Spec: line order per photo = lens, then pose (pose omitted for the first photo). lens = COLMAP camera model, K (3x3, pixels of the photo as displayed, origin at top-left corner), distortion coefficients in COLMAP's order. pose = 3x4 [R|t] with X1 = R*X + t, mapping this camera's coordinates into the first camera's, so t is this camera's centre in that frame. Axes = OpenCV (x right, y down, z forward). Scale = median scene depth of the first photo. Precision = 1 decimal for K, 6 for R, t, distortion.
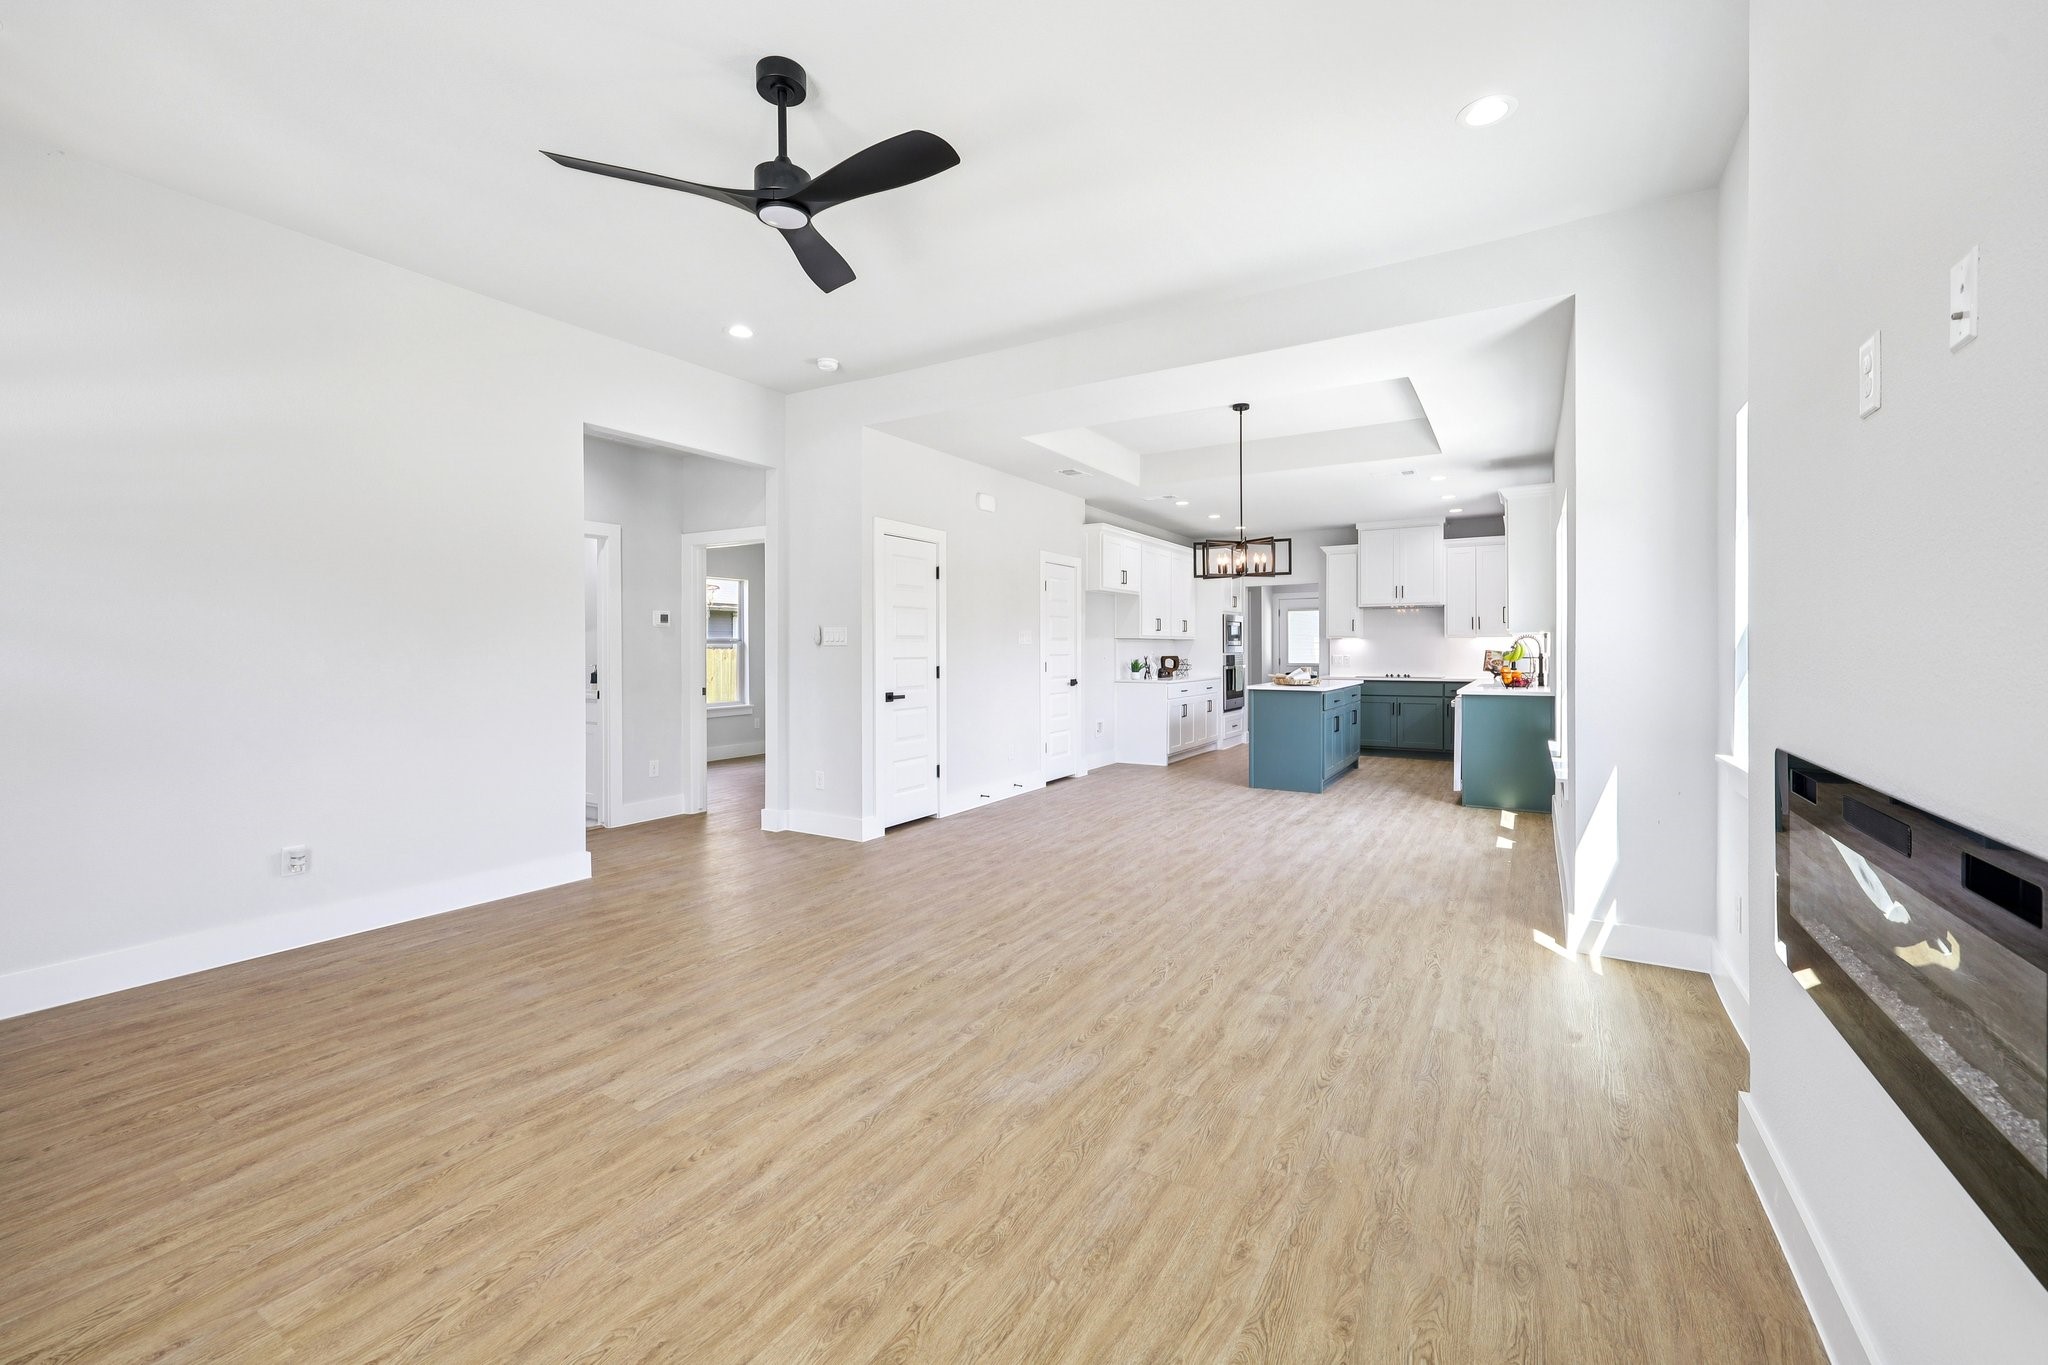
lens RADIAL K [[846.9, 0, 1022.3], [0, 846.9, 652.2], [0, 0, 1]] dist [-0.001542, -0.000032]
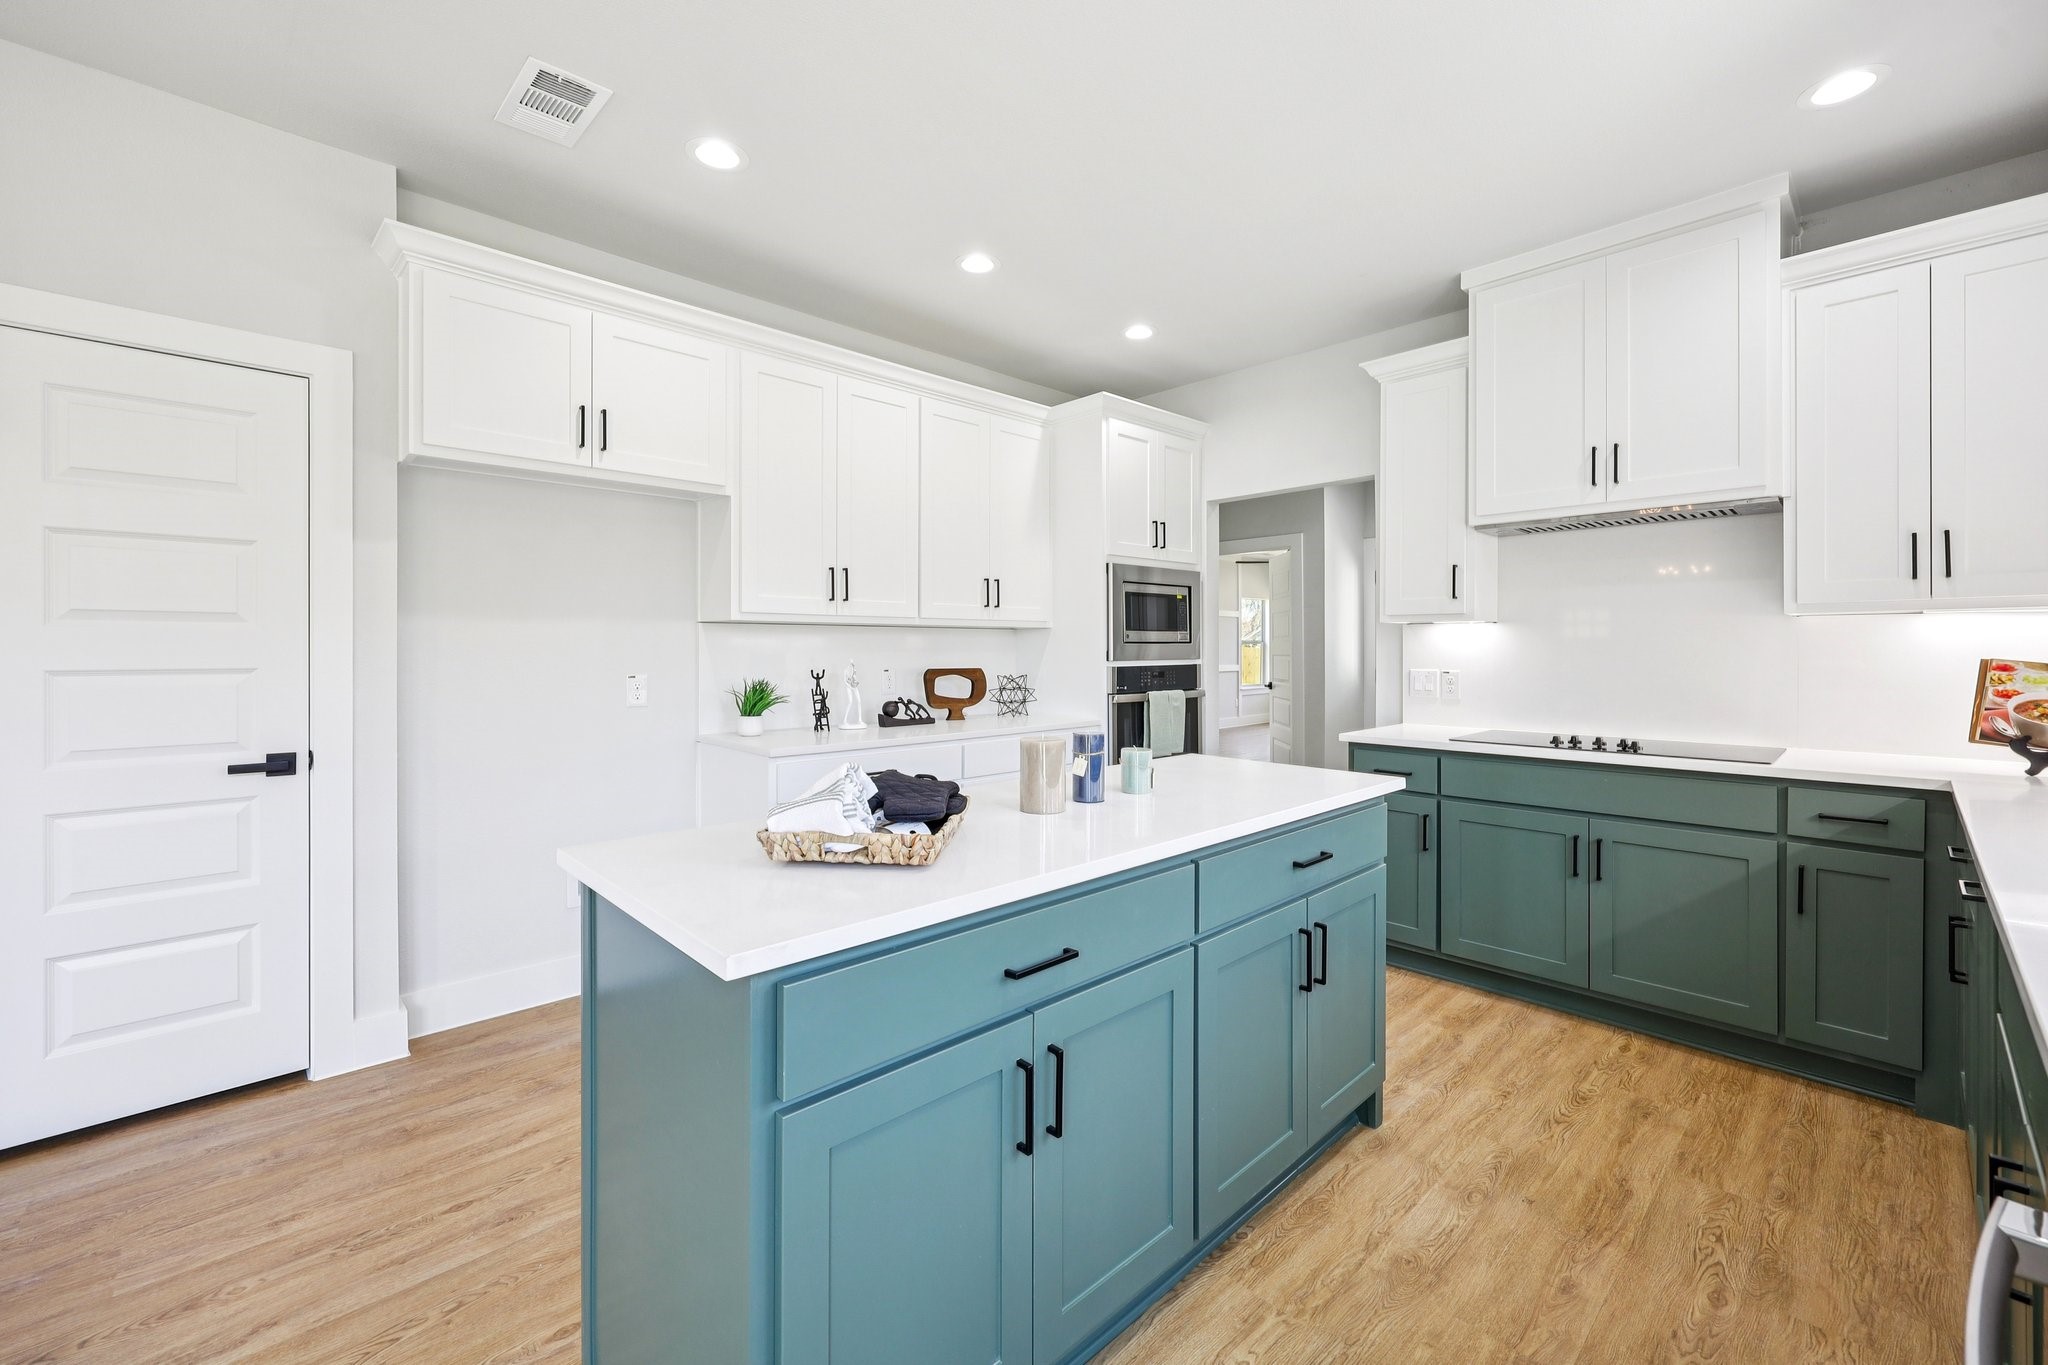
lens RADIAL K [[846.9, 0, 1022.3], [0, 846.9, 652.2], [0, 0, 1]] dist [-0.001542, -0.000032]
pose [[0.966550, 0.003000, -0.256459, 0.101716], [-0.002796, 0.999995, 0.001159, -0.001196], [0.256461, -0.000403, 0.966554, 0.206886]]
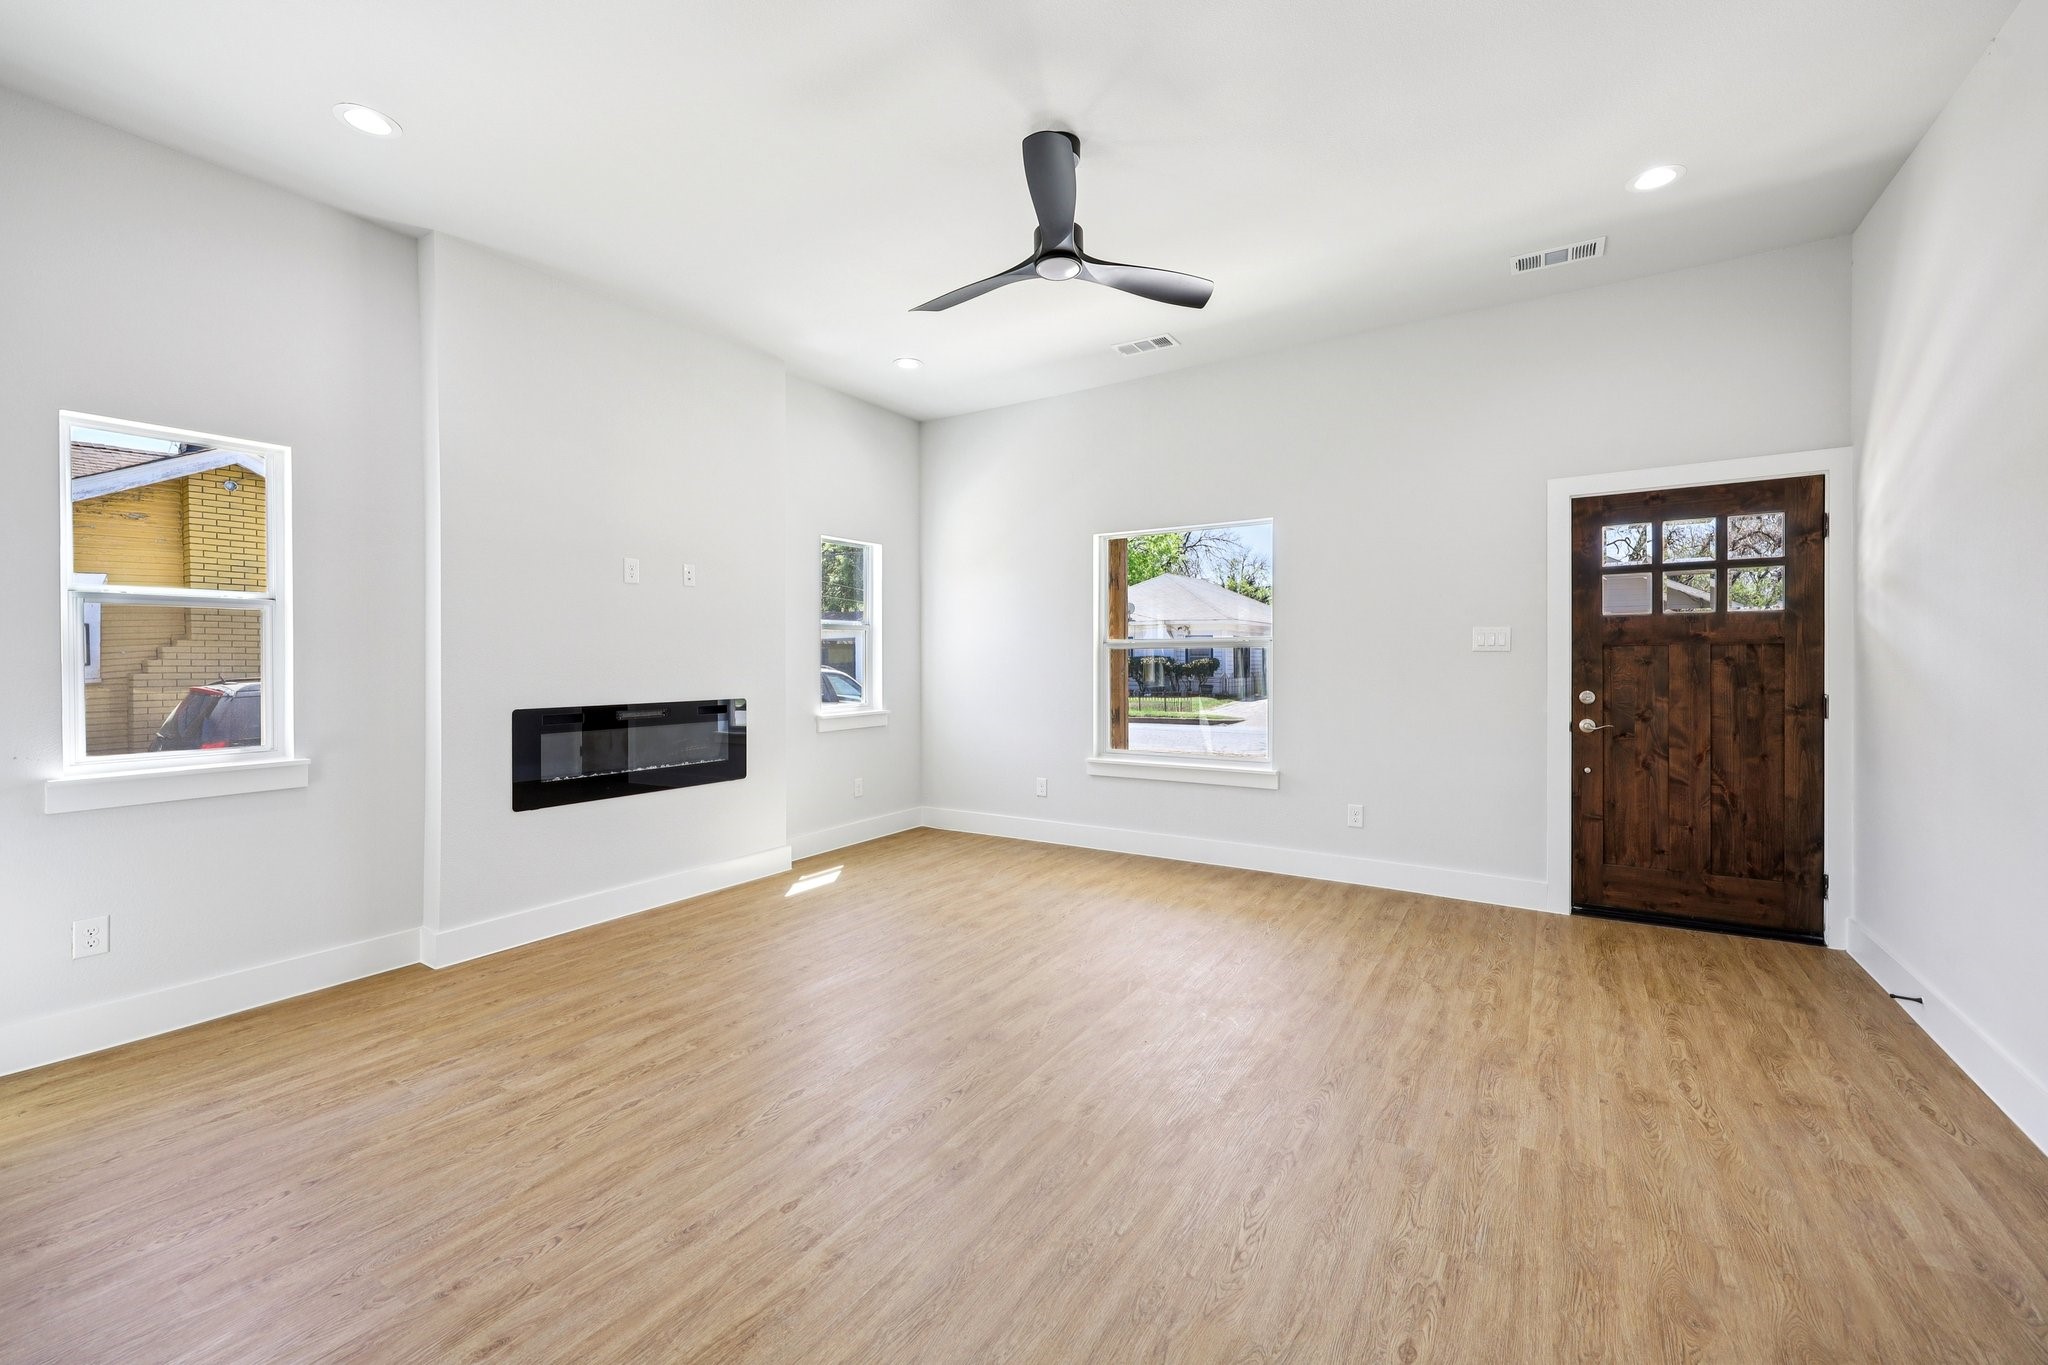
lens RADIAL K [[846.9, 0, 1022.3], [0, 846.9, 652.2], [0, 0, 1]] dist [-0.001542, -0.000032]
pose [[-0.999630, 0.006532, 0.026397, -0.337698], [0.006459, 0.999975, -0.002866, -0.009737], [-0.026415, -0.002695, -0.999647, 2.750416]]
